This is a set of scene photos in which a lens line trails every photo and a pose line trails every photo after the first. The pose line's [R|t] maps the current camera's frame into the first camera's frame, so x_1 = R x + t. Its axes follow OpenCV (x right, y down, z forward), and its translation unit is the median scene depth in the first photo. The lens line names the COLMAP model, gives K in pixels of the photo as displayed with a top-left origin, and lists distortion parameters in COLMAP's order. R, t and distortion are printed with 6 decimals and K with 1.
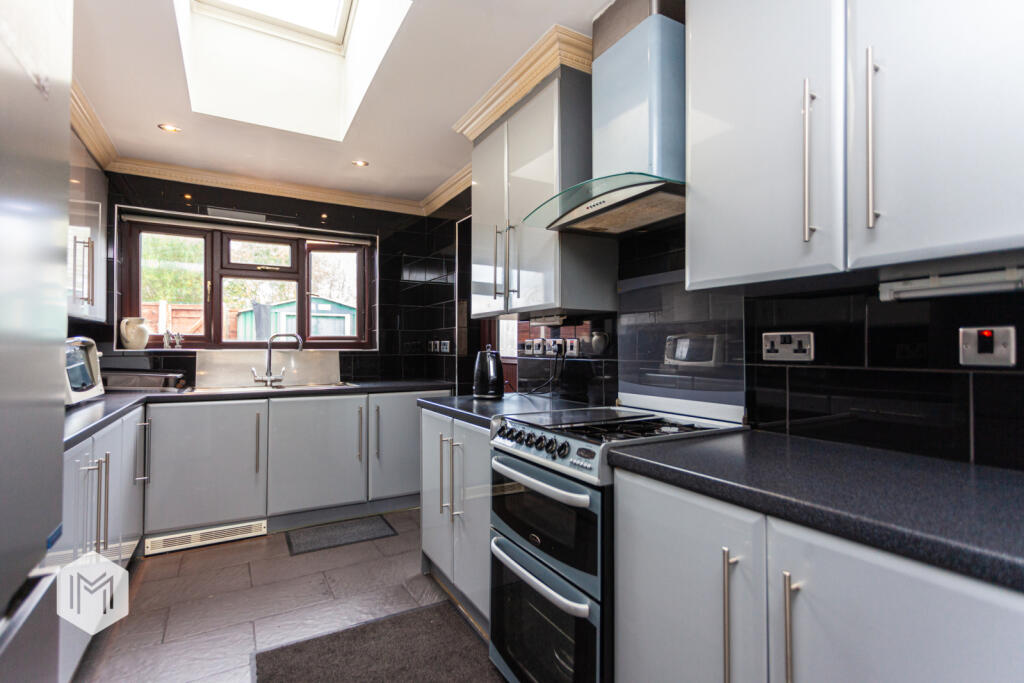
lens RADIAL K [[478.2, 0, 512.0], [0, 478.2, 341.5], [0, 0, 1]] dist [0.000824, 0.000717]
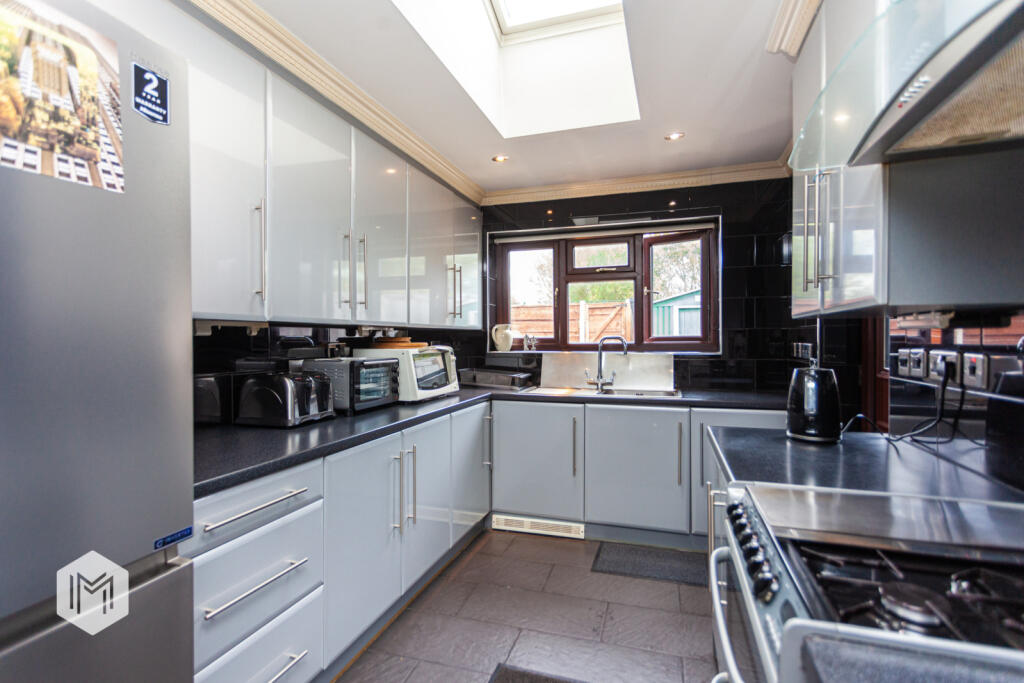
lens RADIAL K [[495.7, 0, 512.0], [0, 495.7, 341.5], [0, 0, 1]] dist [0.002578, 0.000444]
pose [[0.671275, 0.001614, -0.741206, 0.150766], [0.015009, 0.999763, 0.015770, -0.028213], [0.741056, -0.021711, 0.671092, 0.198290]]
